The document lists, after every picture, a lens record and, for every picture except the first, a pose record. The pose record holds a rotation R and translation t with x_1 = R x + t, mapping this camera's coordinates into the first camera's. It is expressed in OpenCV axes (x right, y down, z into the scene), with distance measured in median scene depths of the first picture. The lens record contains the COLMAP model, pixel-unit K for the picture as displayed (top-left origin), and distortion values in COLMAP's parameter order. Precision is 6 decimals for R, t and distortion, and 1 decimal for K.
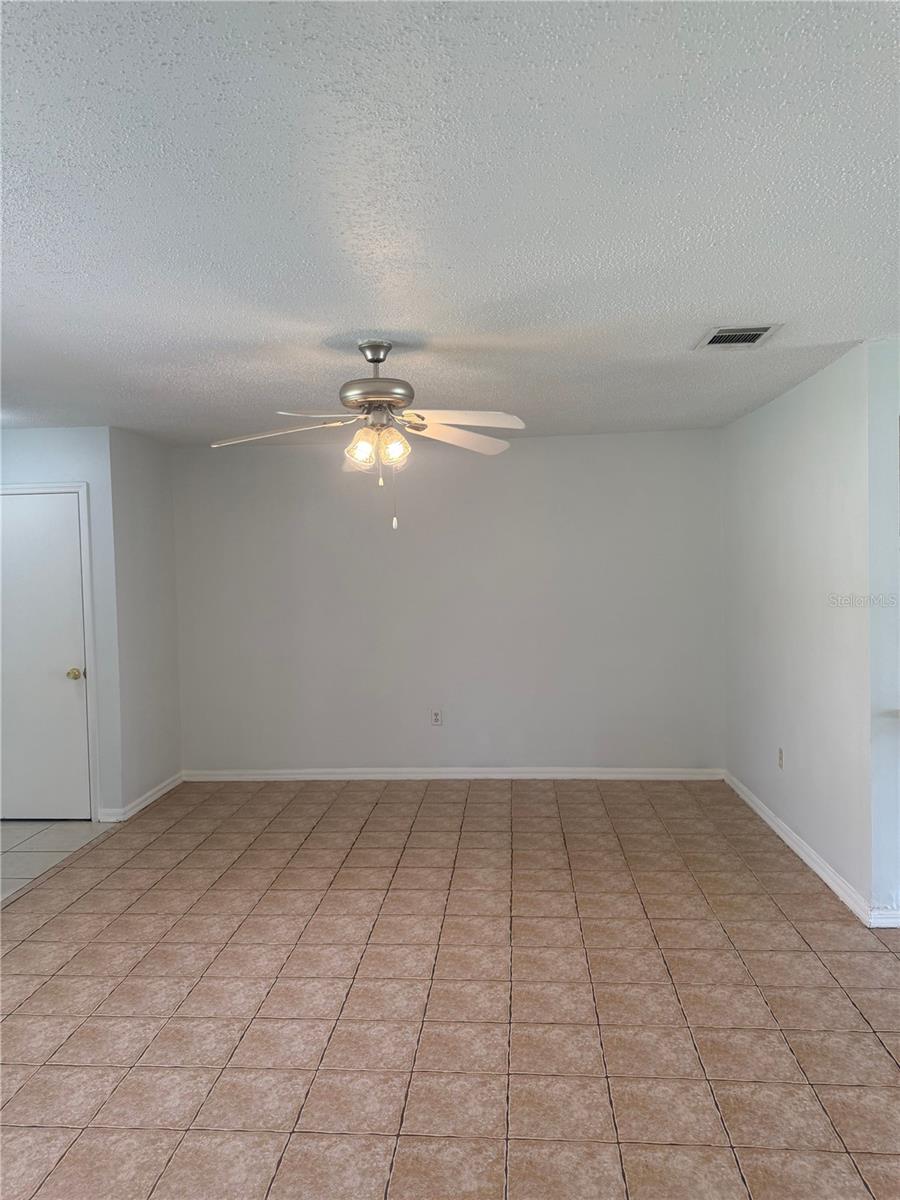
lens RADIAL K [[851.2, 0, 449.5], [0, 851.2, 601.8], [0, 0, 1]] dist [0.042967, -0.058263]
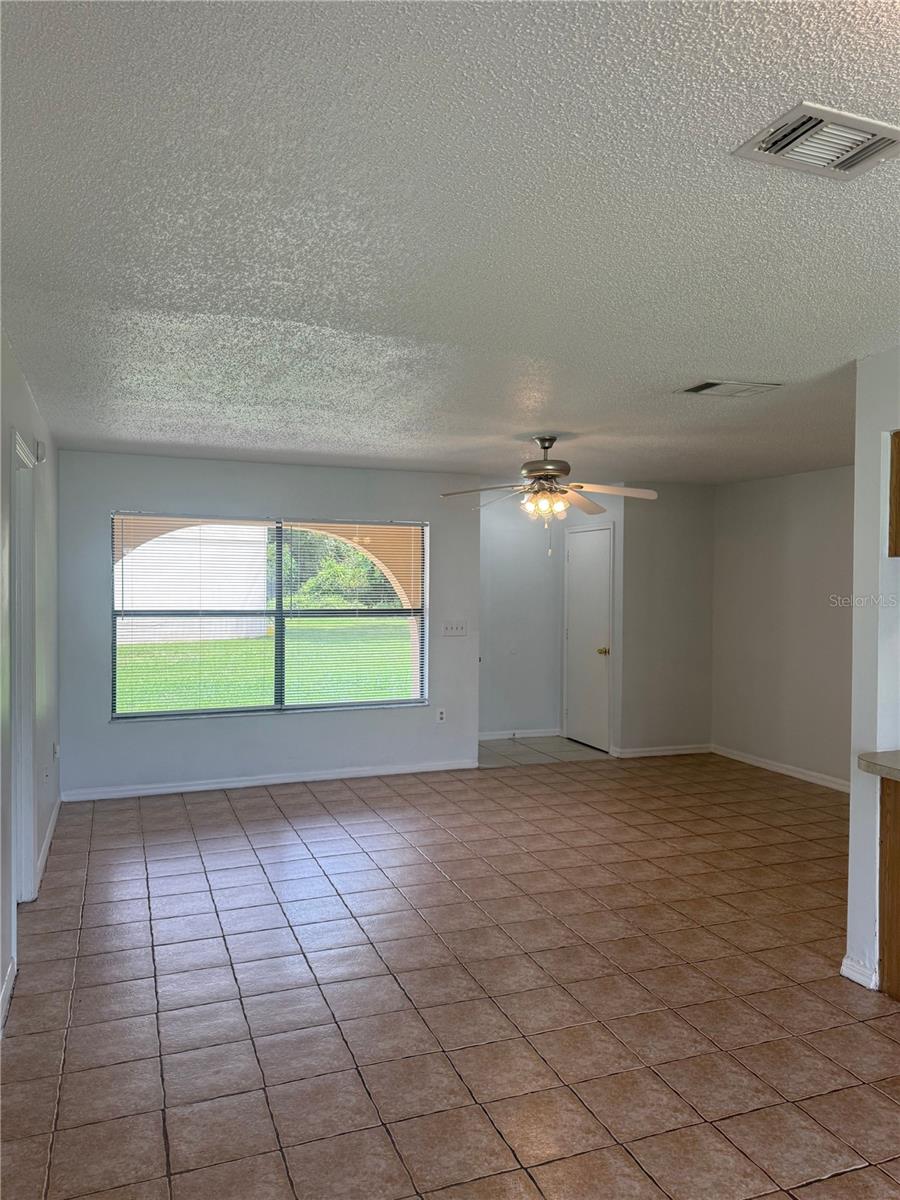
lens RADIAL K [[851.2, 0, 450.5], [0, 851.2, 599.1], [0, 0, 1]] dist [0.042967, -0.058263]
pose [[0.431720, 0.049138, -0.900668, 1.210251], [-0.066465, 0.997534, 0.022564, -0.032888], [0.899555, 0.050122, 0.433922, 0.184693]]
